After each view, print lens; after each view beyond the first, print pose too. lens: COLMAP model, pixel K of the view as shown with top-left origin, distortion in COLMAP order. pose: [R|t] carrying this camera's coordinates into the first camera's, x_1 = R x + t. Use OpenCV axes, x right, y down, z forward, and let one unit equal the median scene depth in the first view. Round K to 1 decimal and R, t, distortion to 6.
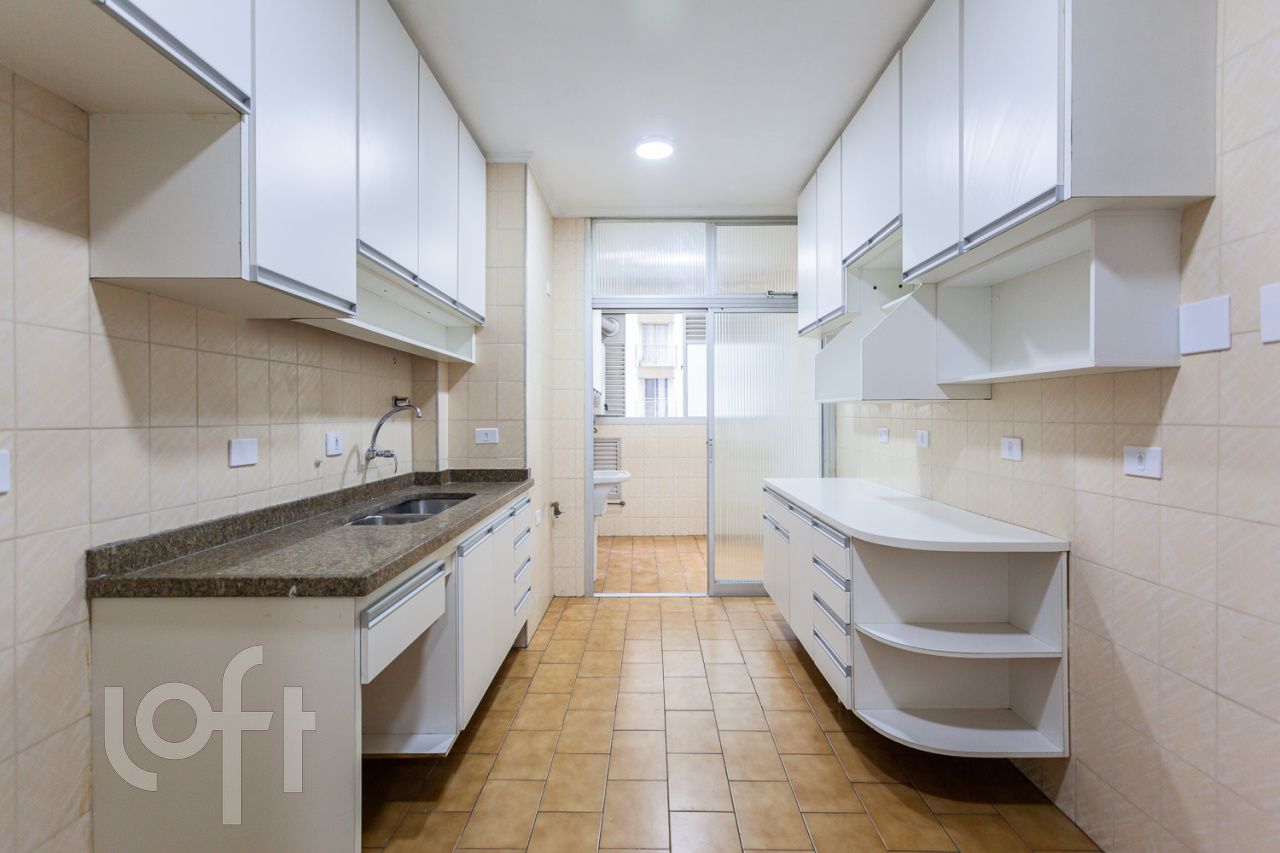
lens RADIAL K [[596.6, 0, 638.7], [0, 596.6, 415.1], [0, 0, 1]] dist [0.013397, 0.000313]
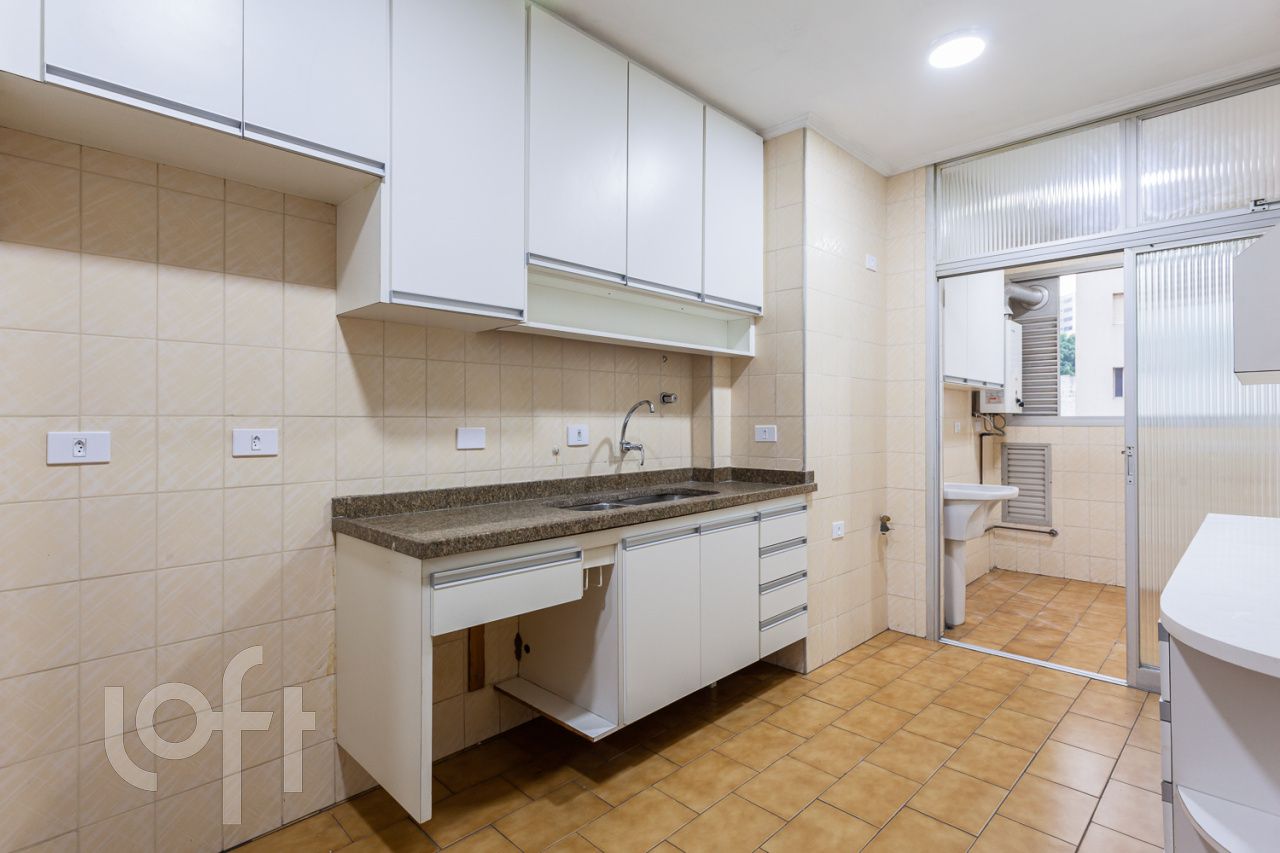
lens RADIAL K [[619.5, 0, 636.9], [0, 619.5, 412.0], [0, 0, 1]] dist [0.001390, 0.000258]
pose [[0.715273, -0.007142, -0.698809, 0.338601], [0.000620, 0.999954, -0.009585, 0.012961], [0.698845, 0.006422, 0.715245, 0.210828]]
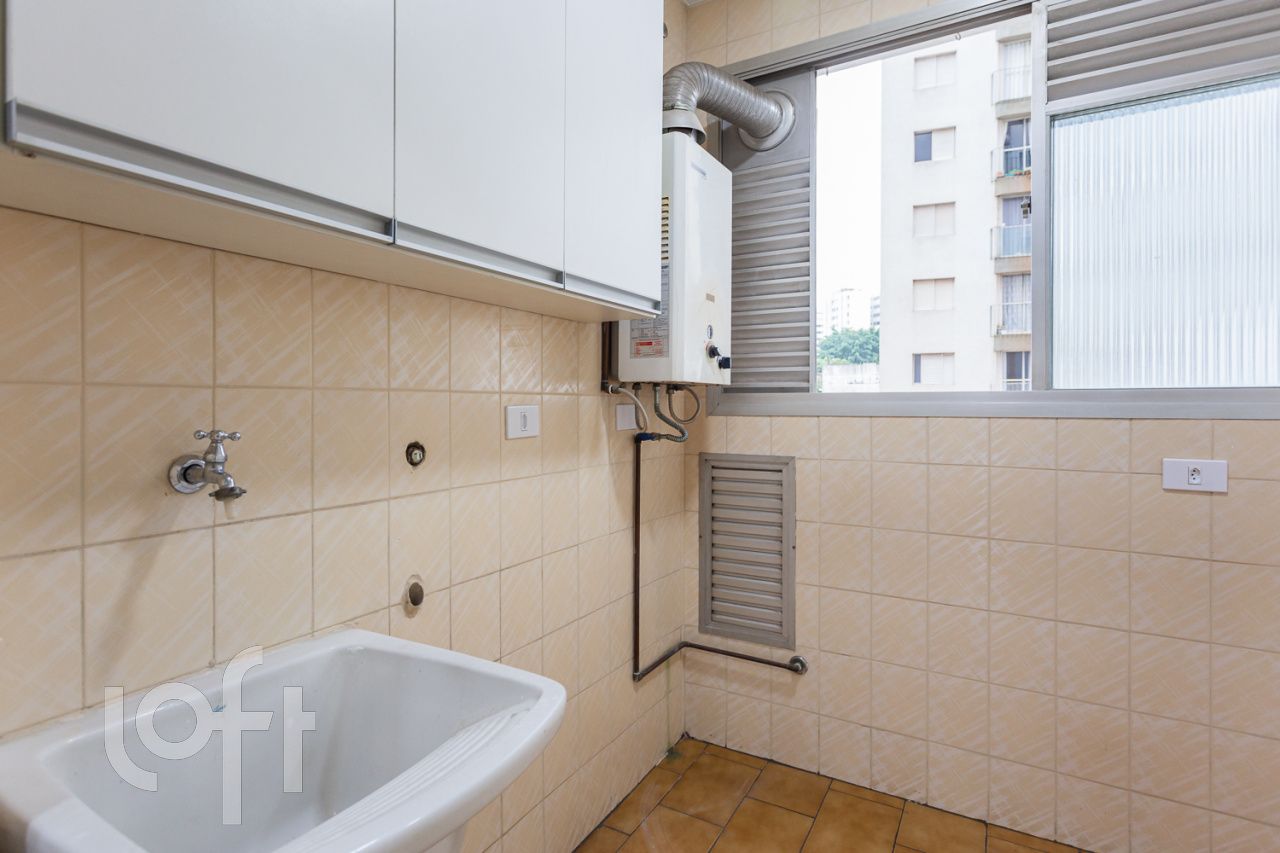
lens RADIAL K [[630.8, 0, 621.4], [0, 630.8, 400.9], [0, 0, 1]] dist [-0.000329, 0.000012]
pose [[0.852660, 0.000256, -0.522466, 0.161902], [-0.002584, 0.999990, -0.003728, 0.022196], [0.522459, 0.004529, 0.852652, 1.591104]]
